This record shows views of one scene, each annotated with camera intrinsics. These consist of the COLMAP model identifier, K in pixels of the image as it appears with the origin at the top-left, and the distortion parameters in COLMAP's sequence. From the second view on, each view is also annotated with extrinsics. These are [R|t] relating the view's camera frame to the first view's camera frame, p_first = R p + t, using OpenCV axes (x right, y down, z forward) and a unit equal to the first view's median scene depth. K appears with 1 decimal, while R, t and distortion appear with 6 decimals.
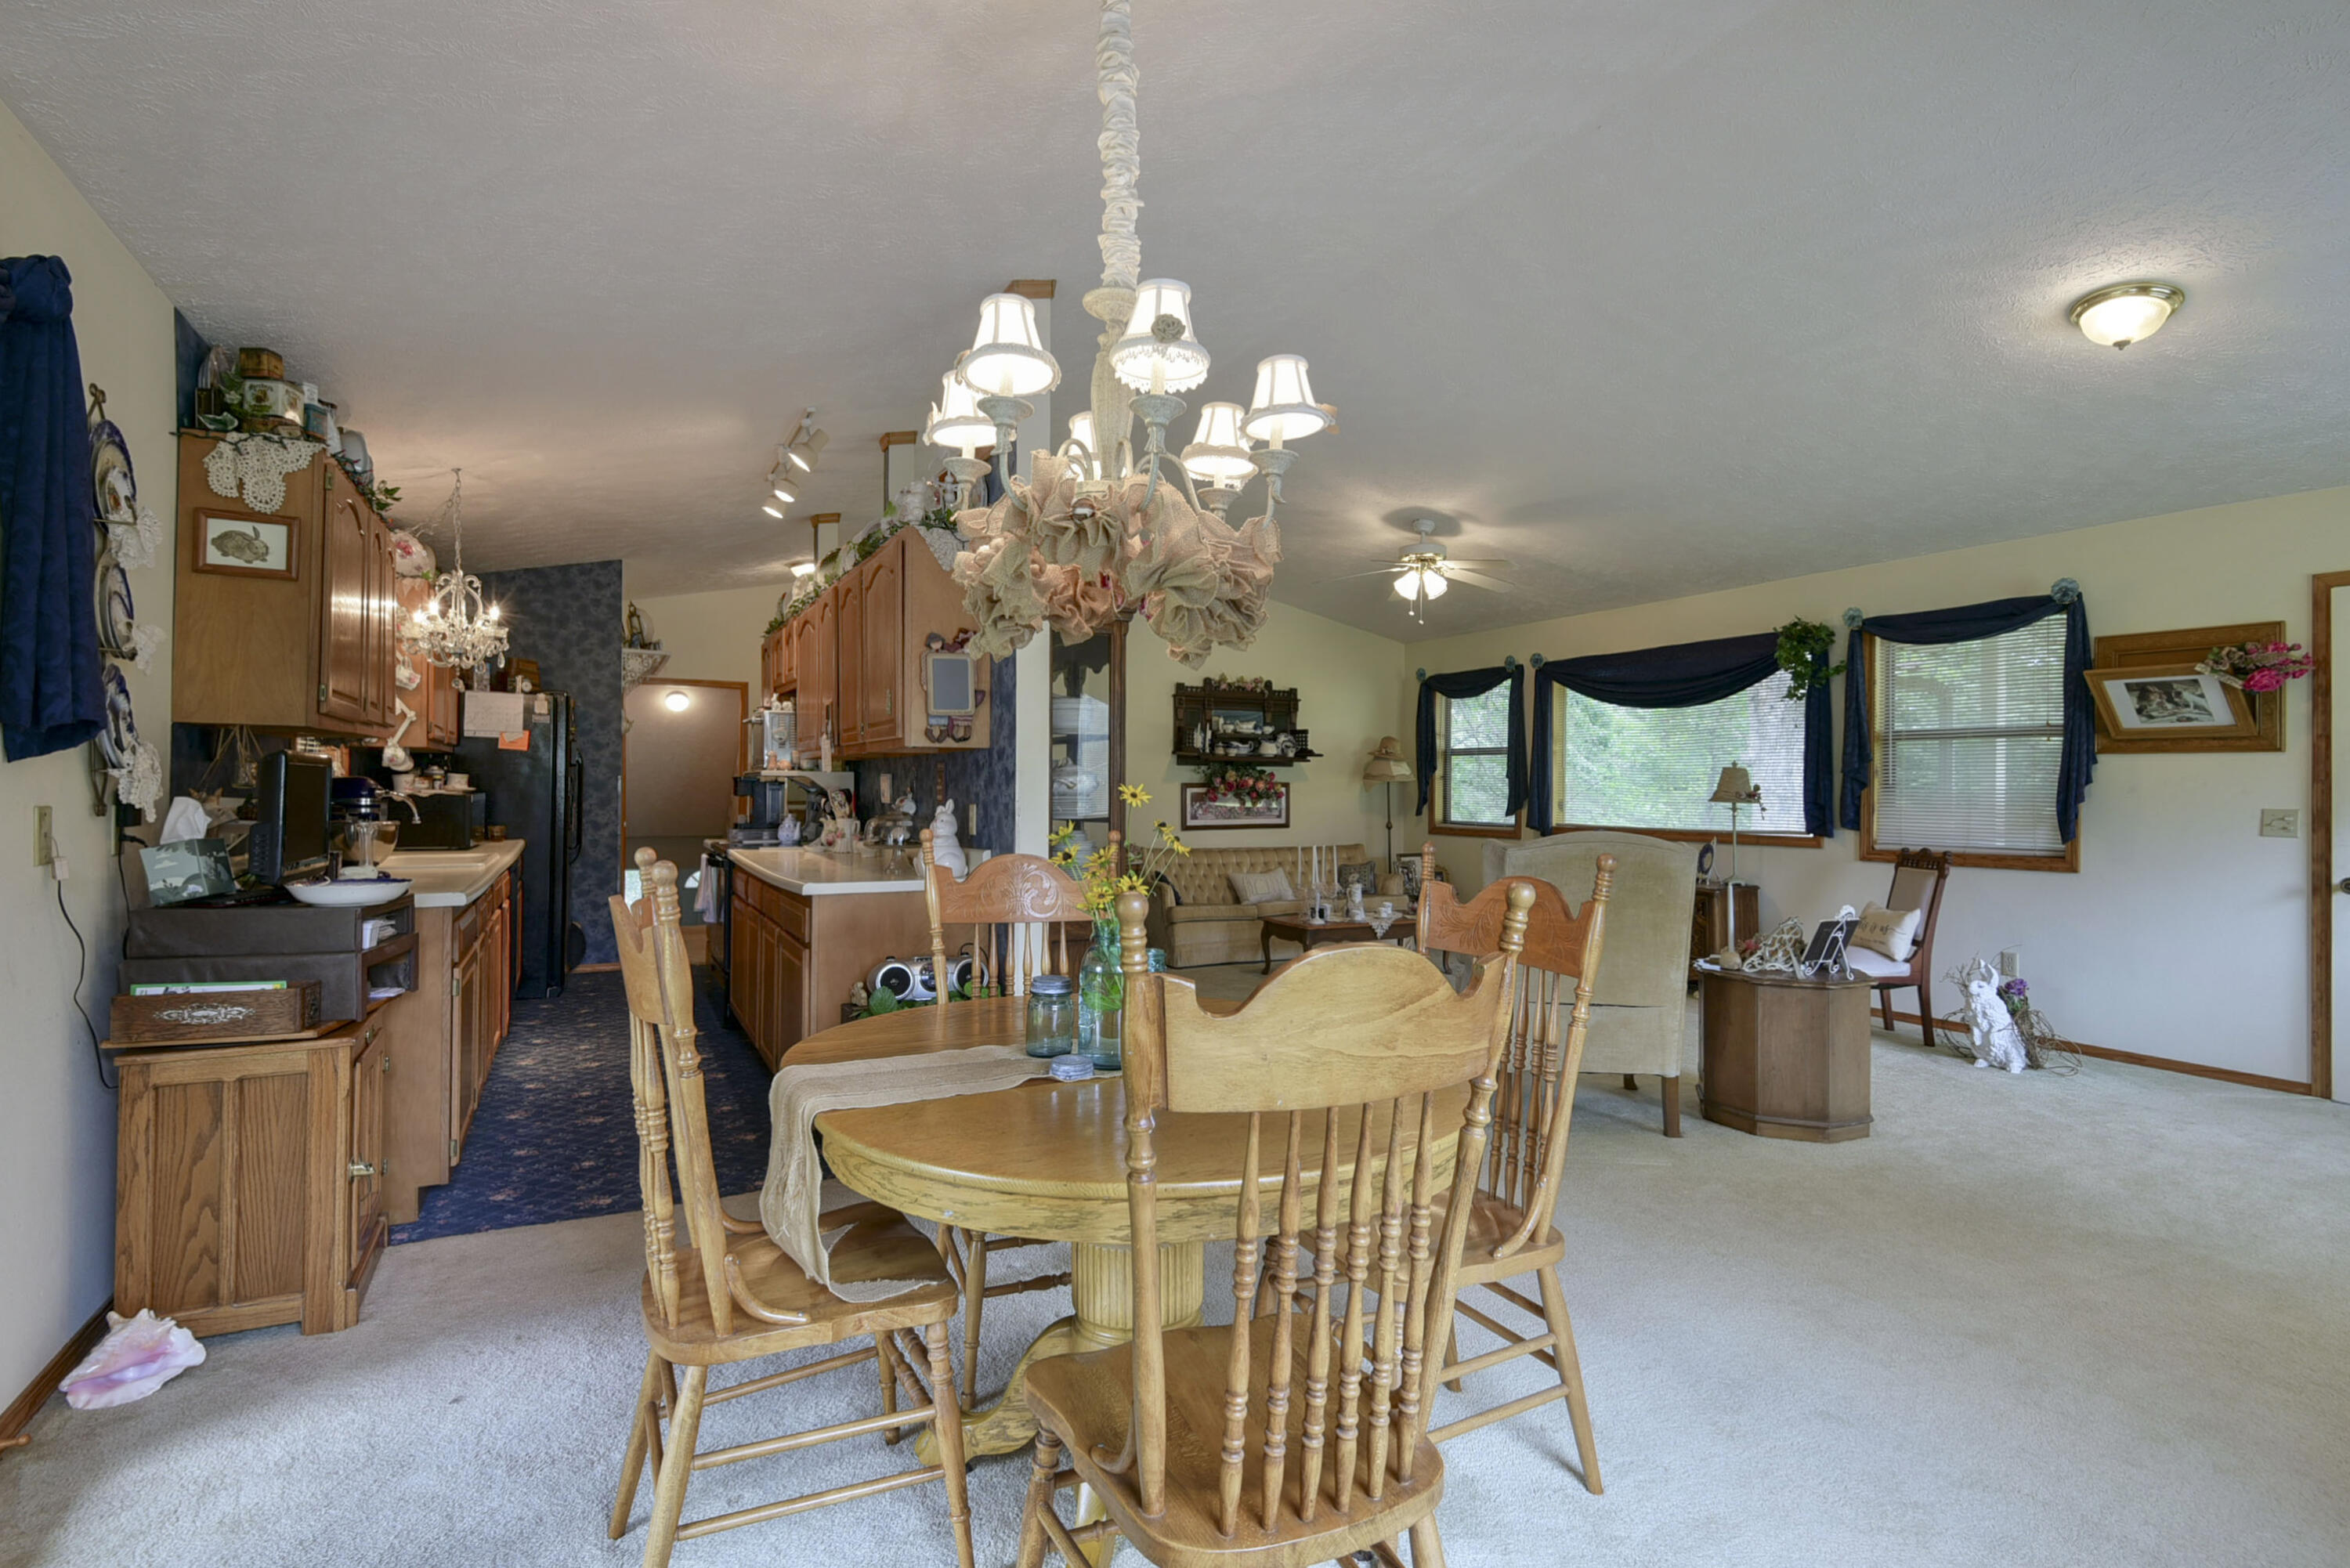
lens RADIAL K [[1128.4, 0, 1142.1], [0, 1128.4, 778.6], [0, 0, 1]] dist [-0.010674, -0.009378]
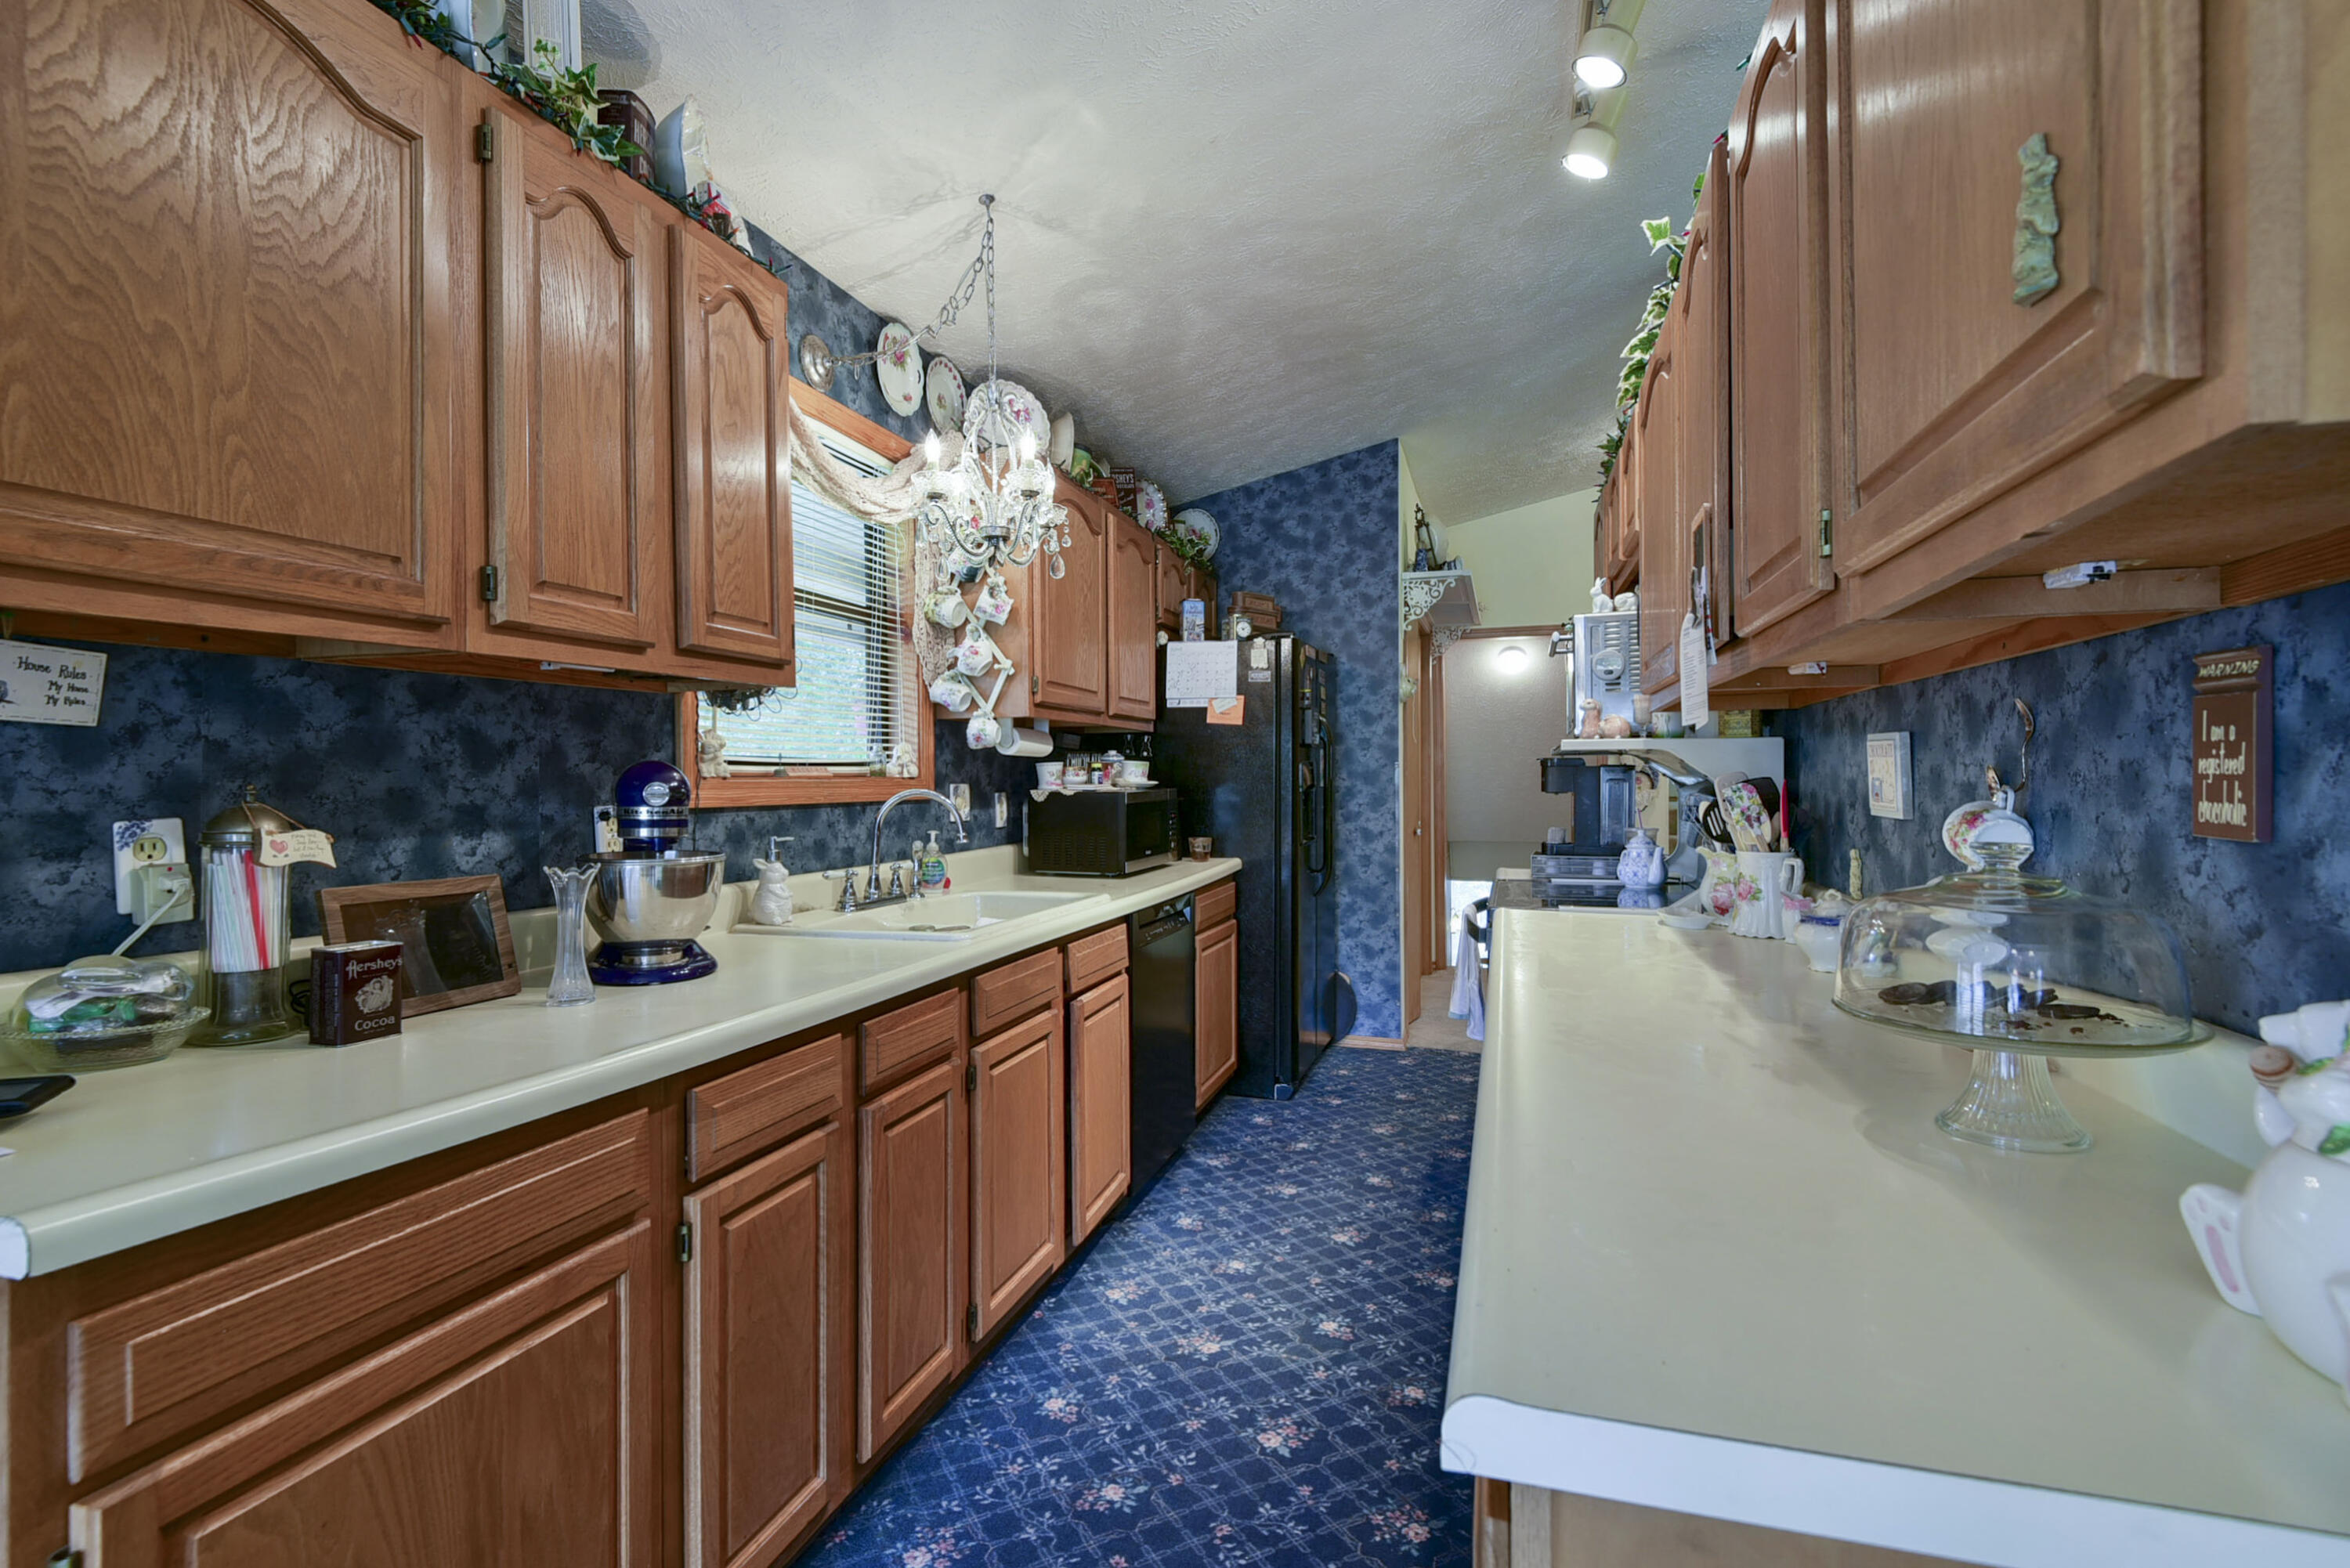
lens RADIAL K [[1128.4, 0, 1192.2], [0, 1128.4, 804.0], [0, 0, 1]] dist [-0.010674, -0.009378]
pose [[0.748466, 0.006739, -0.663139, -0.110622], [0.012742, 0.999618, 0.024539, 0.004396], [0.663050, -0.026817, 0.748094, 0.419681]]
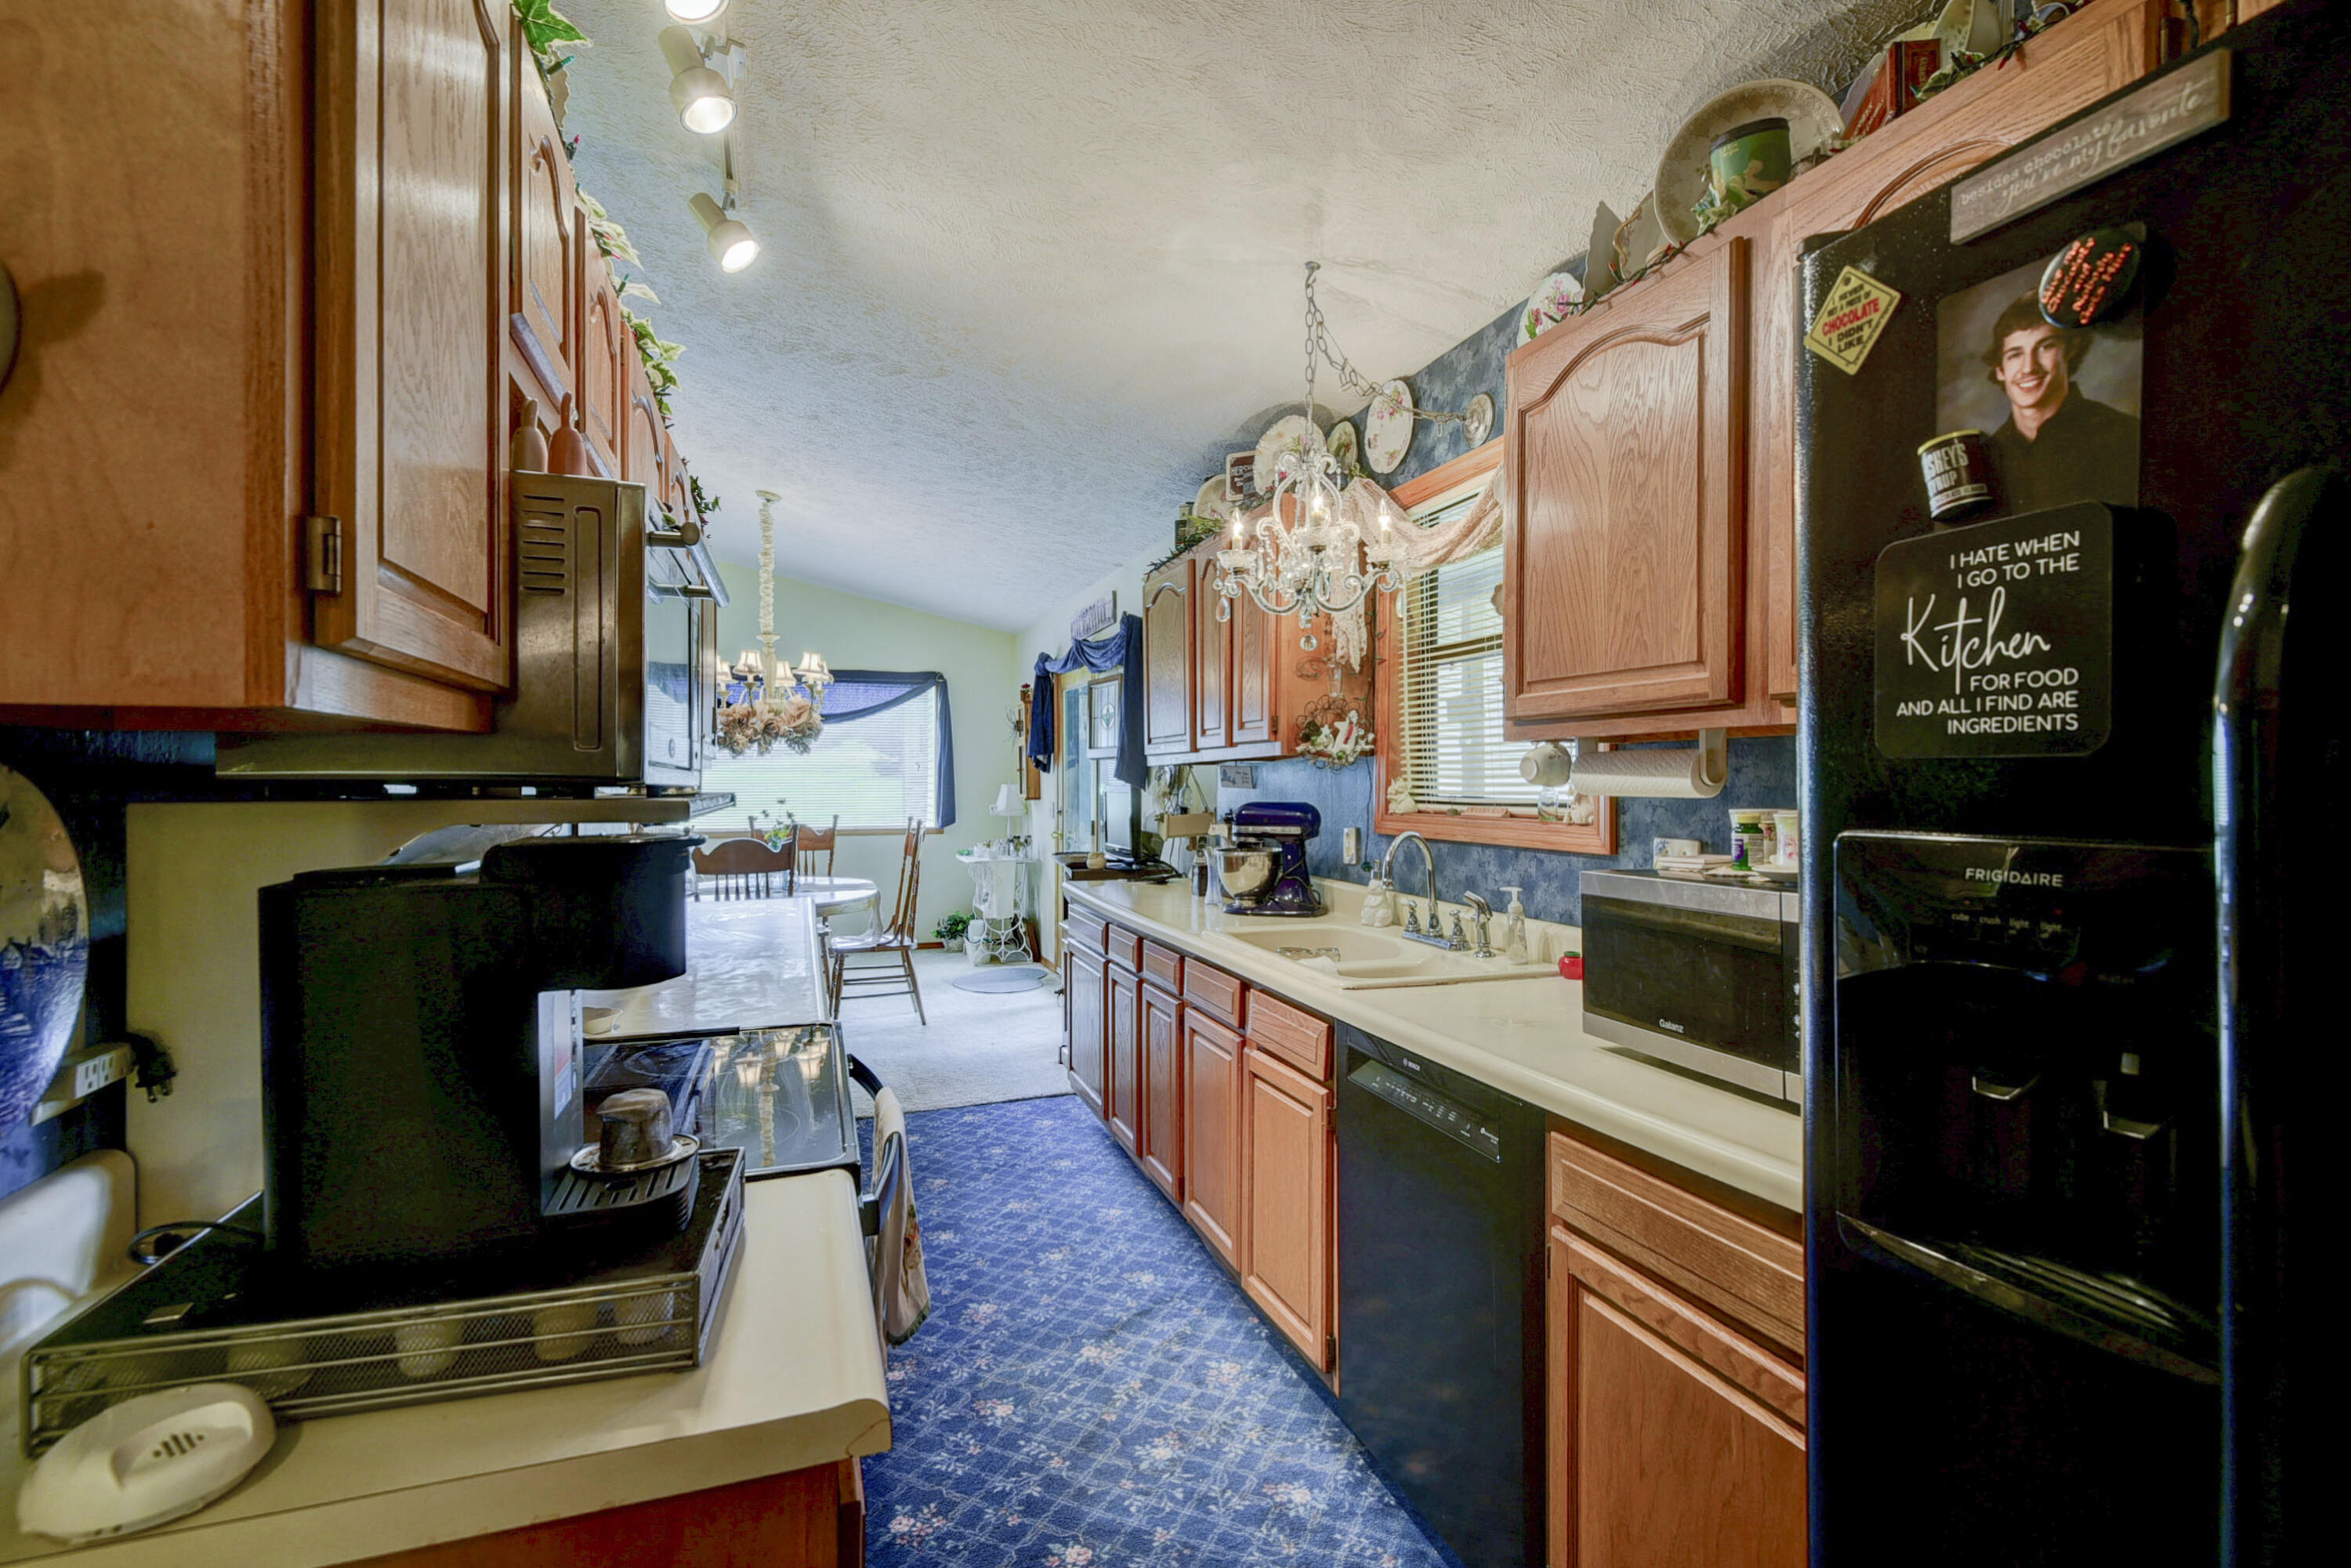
lens RADIAL K [[1128.9, 0, 1166.6], [0, 1128.9, 785.9], [0, 0, 1]] dist [-0.010674, -0.009378]
pose [[-0.989882, -0.008721, 0.141628, -1.389805], [-0.008721, 0.999962, 0.000619, -0.045702], [-0.141628, -0.000622, -0.989920, 3.072373]]
